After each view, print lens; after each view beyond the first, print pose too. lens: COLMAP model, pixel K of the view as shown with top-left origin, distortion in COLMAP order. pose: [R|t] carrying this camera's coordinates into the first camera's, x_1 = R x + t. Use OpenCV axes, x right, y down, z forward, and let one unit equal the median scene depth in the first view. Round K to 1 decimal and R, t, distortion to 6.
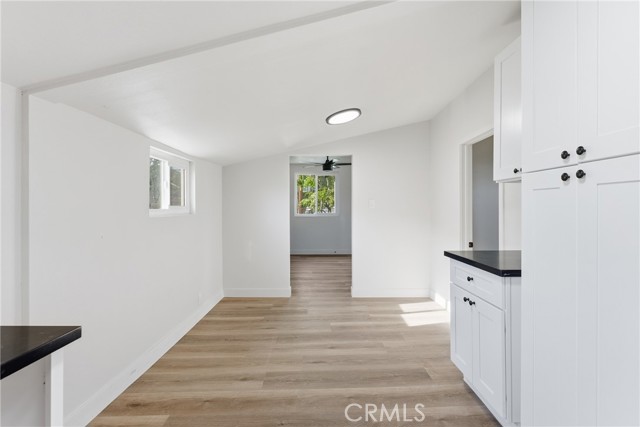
lens RADIAL K [[293.8, 0, 320.0], [0, 293.8, 210.2], [0, 0, 1]] dist [0.002178, 0.000793]
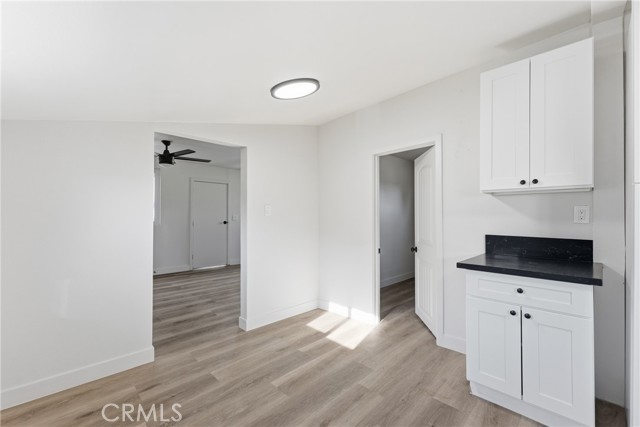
lens RADIAL K [[274.7, 0, 326.0], [0, 274.7, 209.8], [0, 0, 1]] dist [0.000035, -0.000246]
pose [[0.719990, 0.016043, 0.693799, -0.318101], [0.000058, 0.999731, -0.023178, -0.007052], [-0.693984, 0.016728, 0.719796, 0.429499]]
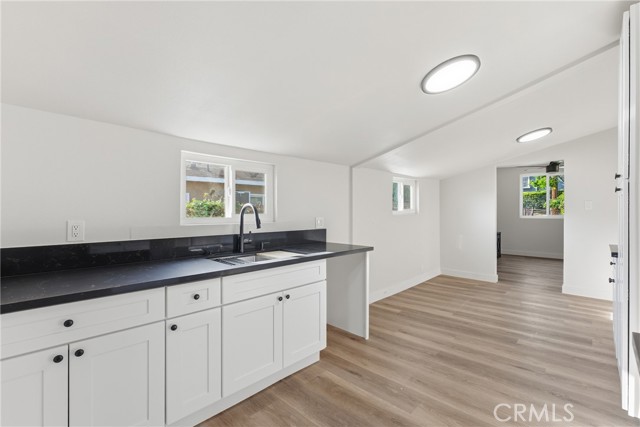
lens RADIAL K [[274.7, 0, 318.2], [0, 274.7, 209.3], [0, 0, 1]] dist [0.000035, -0.000246]
pose [[0.703975, -0.004662, -0.710209, 0.249112], [-0.001493, 0.999967, -0.008044, 0.002545], [0.710223, 0.006723, 0.703945, -0.429832]]
